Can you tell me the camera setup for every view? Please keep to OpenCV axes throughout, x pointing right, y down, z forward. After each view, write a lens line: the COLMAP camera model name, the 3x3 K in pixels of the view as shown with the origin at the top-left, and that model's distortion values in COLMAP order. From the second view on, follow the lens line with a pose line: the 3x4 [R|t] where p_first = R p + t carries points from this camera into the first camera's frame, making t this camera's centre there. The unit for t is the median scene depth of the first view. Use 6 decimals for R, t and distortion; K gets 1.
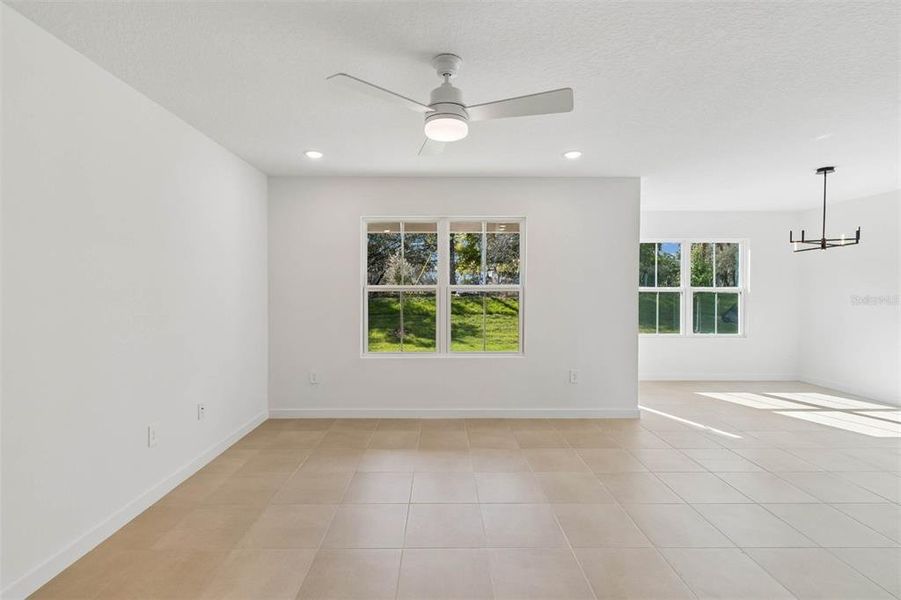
lens RADIAL K [[407.6, 0, 438.7], [0, 407.6, 288.4], [0, 0, 1]] dist [0.002336, -0.000064]
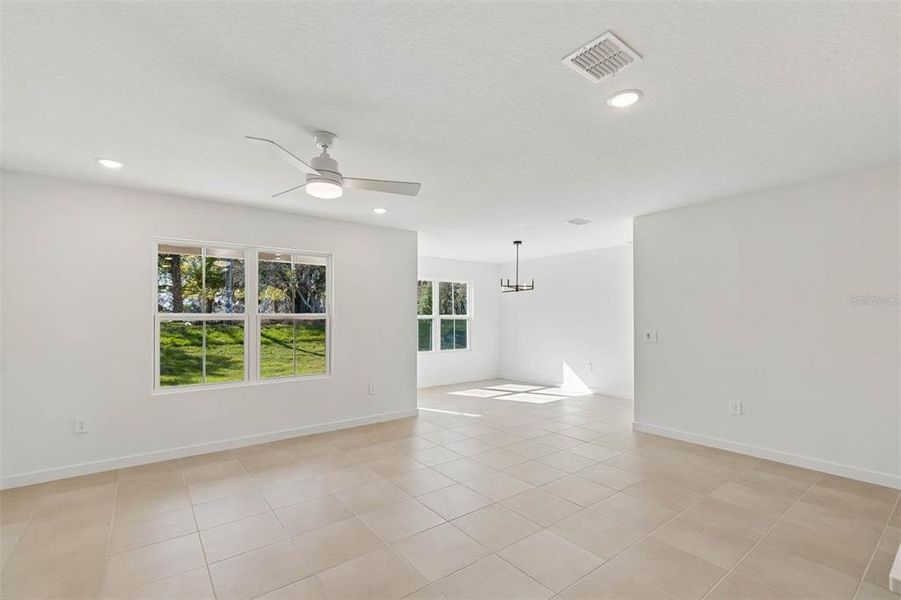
lens RADIAL K [[407.6, 0, 451.5], [0, 407.6, 317.4], [0, 0, 1]] dist [0.002336, -0.000064]
pose [[0.798870, -0.004655, 0.601485, -0.206792], [0.001870, 0.999984, 0.005255, -0.003952], [-0.601500, -0.003074, 0.798867, -0.111644]]
